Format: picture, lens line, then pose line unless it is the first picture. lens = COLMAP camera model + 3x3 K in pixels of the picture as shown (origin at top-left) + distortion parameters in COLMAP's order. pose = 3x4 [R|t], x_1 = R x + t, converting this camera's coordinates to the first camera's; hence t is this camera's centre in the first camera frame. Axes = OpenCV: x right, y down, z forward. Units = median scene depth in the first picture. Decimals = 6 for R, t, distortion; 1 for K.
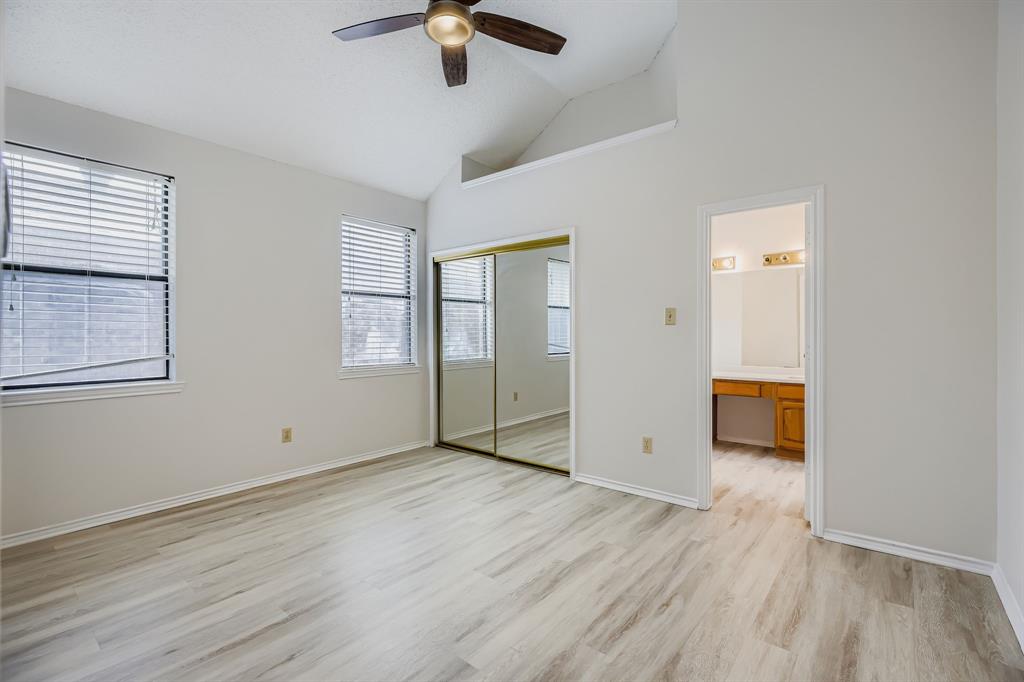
lens RADIAL K [[471.9, 0, 512.0], [0, 471.9, 341.0], [0, 0, 1]] dist [-0.001524, -0.000284]
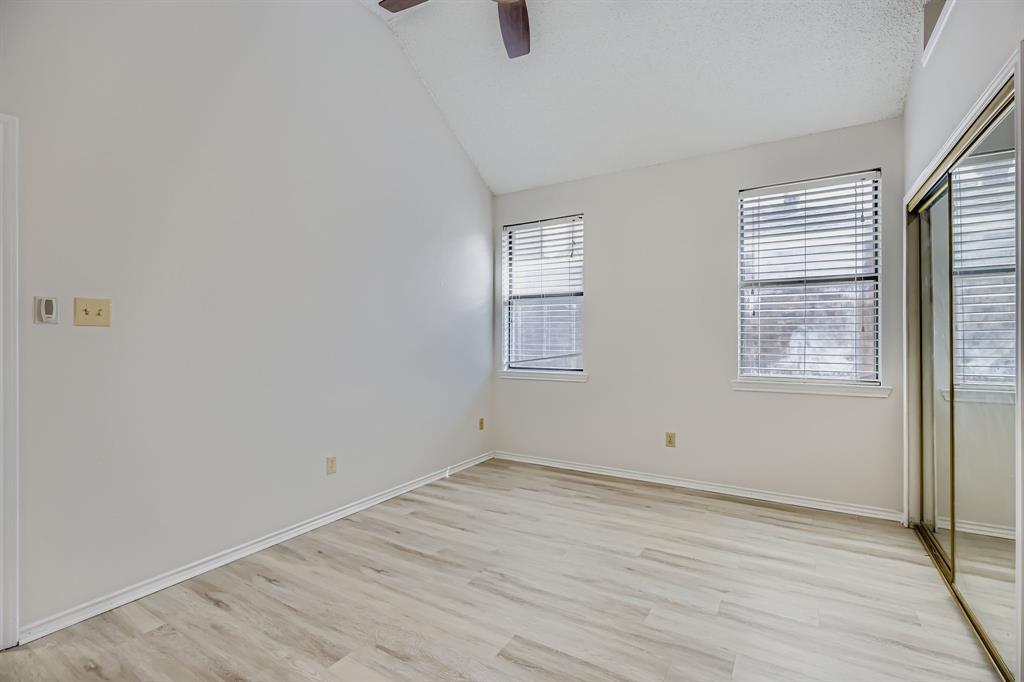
lens RADIAL K [[460.0, 0, 515.1], [0, 460.0, 343.0], [0, 0, 1]] dist [-0.000296, -0.000088]
pose [[0.132992, 0.015920, -0.990989, 0.466353], [-0.010197, 0.999840, 0.014693, -0.012487], [0.991065, 0.008151, 0.133133, 0.614564]]
